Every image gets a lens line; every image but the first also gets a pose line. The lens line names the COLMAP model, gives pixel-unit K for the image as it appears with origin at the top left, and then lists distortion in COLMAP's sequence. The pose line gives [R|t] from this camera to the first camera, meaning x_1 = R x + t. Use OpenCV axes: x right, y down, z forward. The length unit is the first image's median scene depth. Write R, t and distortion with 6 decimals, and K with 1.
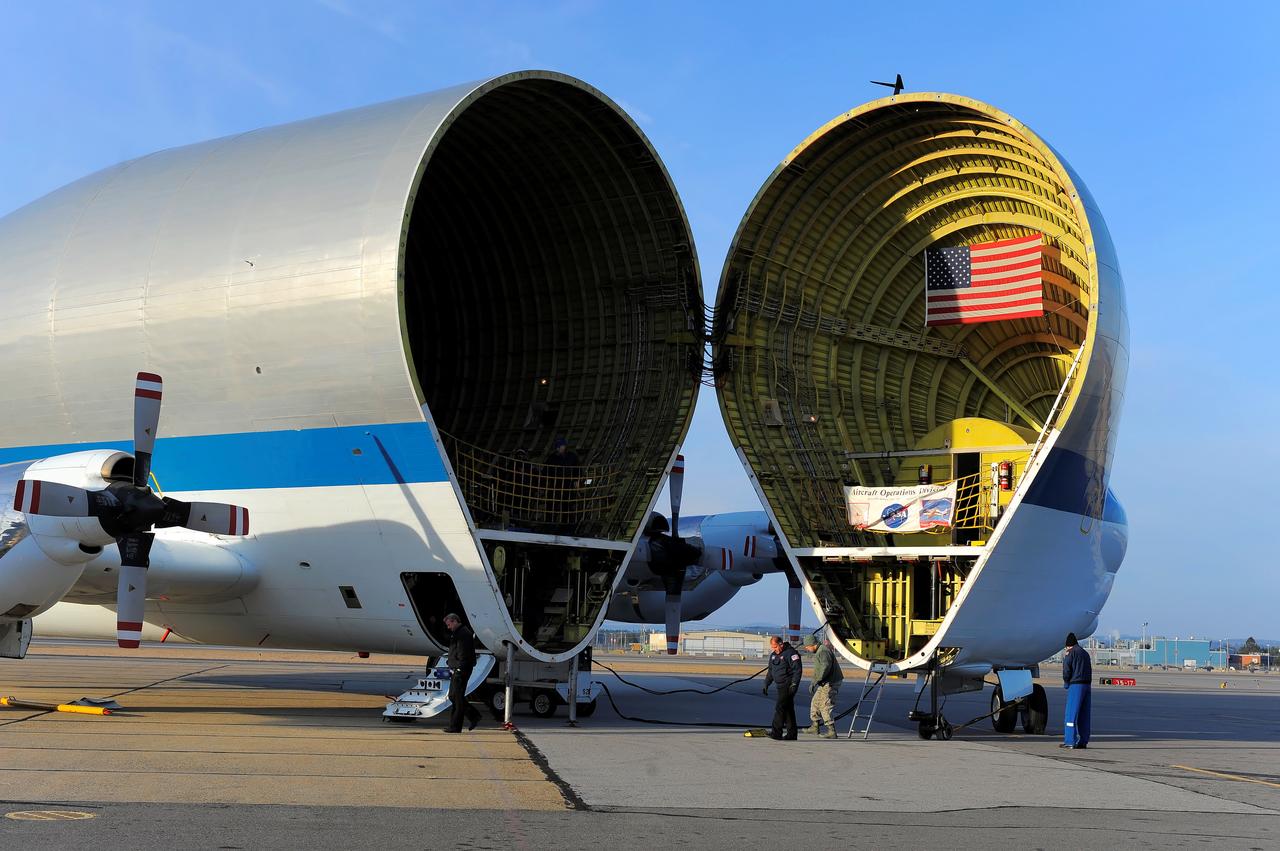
lens RADIAL K [[1895.9, 0, 669.8], [0, 1895.9, 425.7], [0, 0, 1]] dist [0.036297, 0.000000]
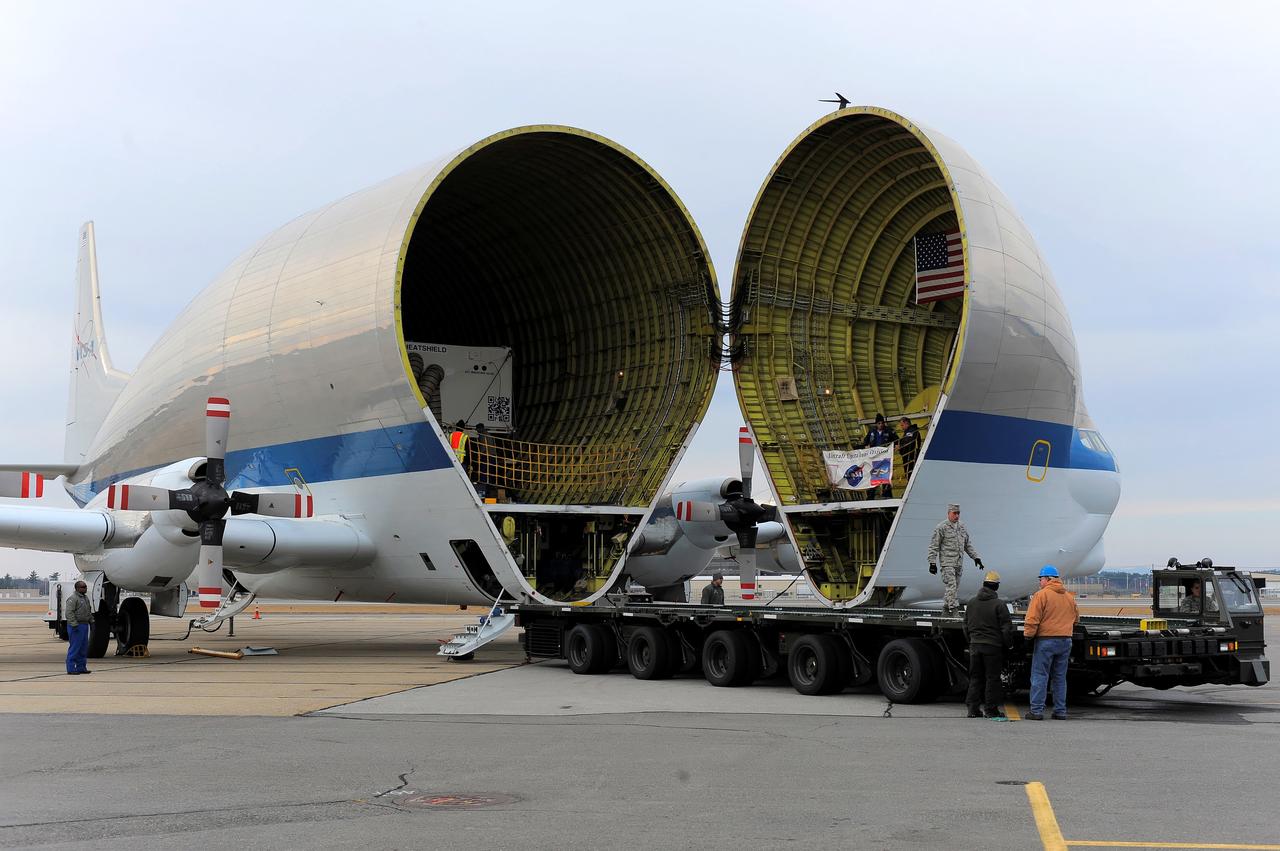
lens RADIAL K [[1895.9, 0, 670.7], [0, 1895.9, 428.2], [0, 0, 1]] dist [0.036297, 0.000000]
pose [[0.951630, -0.056807, -0.301948, 0.354137], [0.064349, 0.997814, 0.015080, -0.005463], [0.300431, -0.033781, 0.953205, -0.133678]]
